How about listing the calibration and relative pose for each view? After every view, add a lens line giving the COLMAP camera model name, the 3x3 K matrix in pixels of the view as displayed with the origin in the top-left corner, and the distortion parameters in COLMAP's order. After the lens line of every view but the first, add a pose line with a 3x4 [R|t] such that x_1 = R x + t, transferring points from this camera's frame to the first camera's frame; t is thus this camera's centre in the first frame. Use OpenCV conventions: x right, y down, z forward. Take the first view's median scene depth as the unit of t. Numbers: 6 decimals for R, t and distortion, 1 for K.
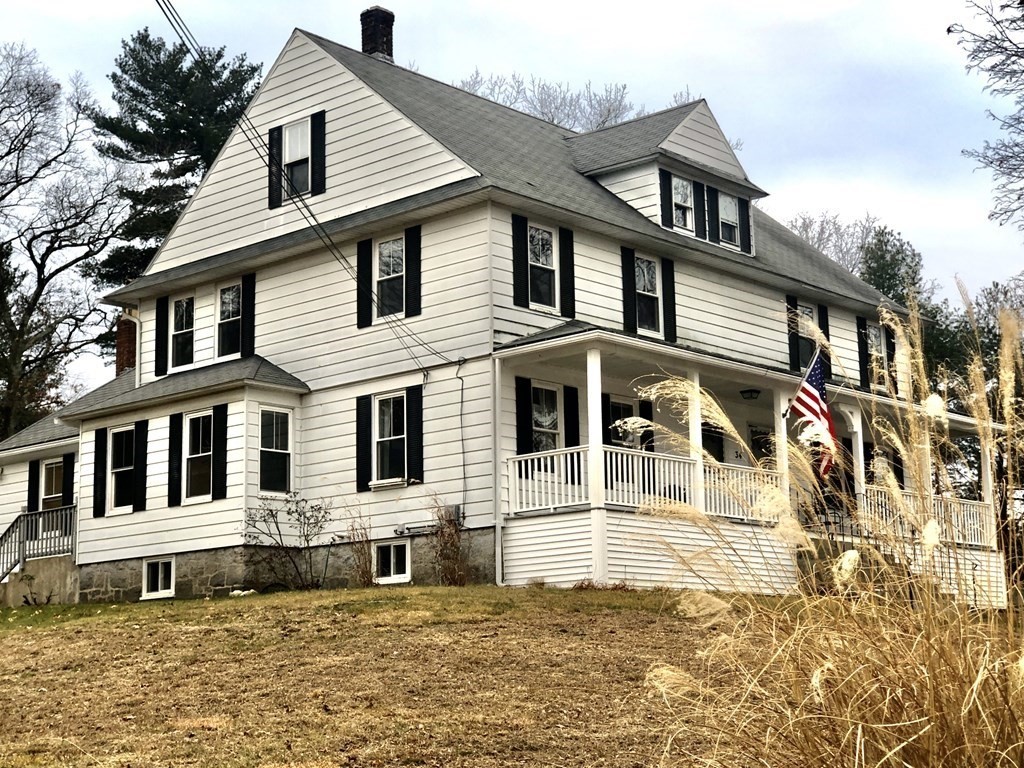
lens RADIAL K [[1686.5, 0, 518.2], [0, 1686.5, 380.5], [0, 0, 1]] dist [0.072783, 0.000000]
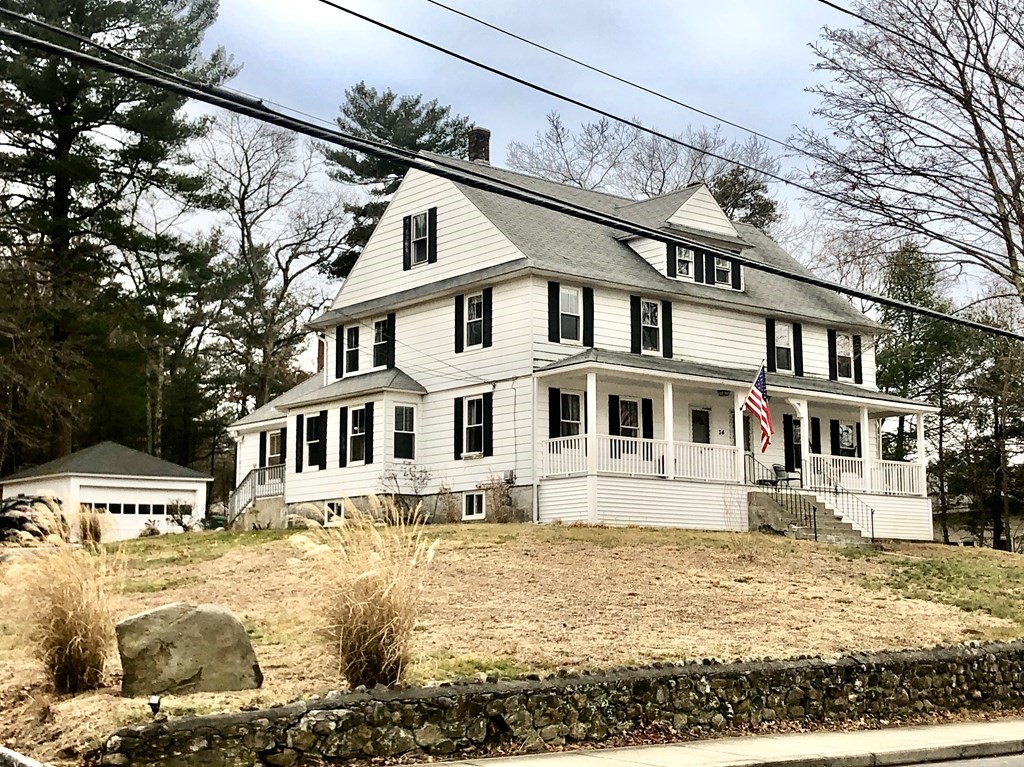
lens RADIAL K [[1480.9, 0, 505.2], [0, 1480.9, 383.9], [0, 0, 1]] dist [0.156802, 0.000000]
pose [[0.989122, -0.003856, -0.147044, 0.137530], [0.010064, 0.999088, 0.041495, -0.054285], [0.146750, -0.042524, 0.988259, -0.302861]]
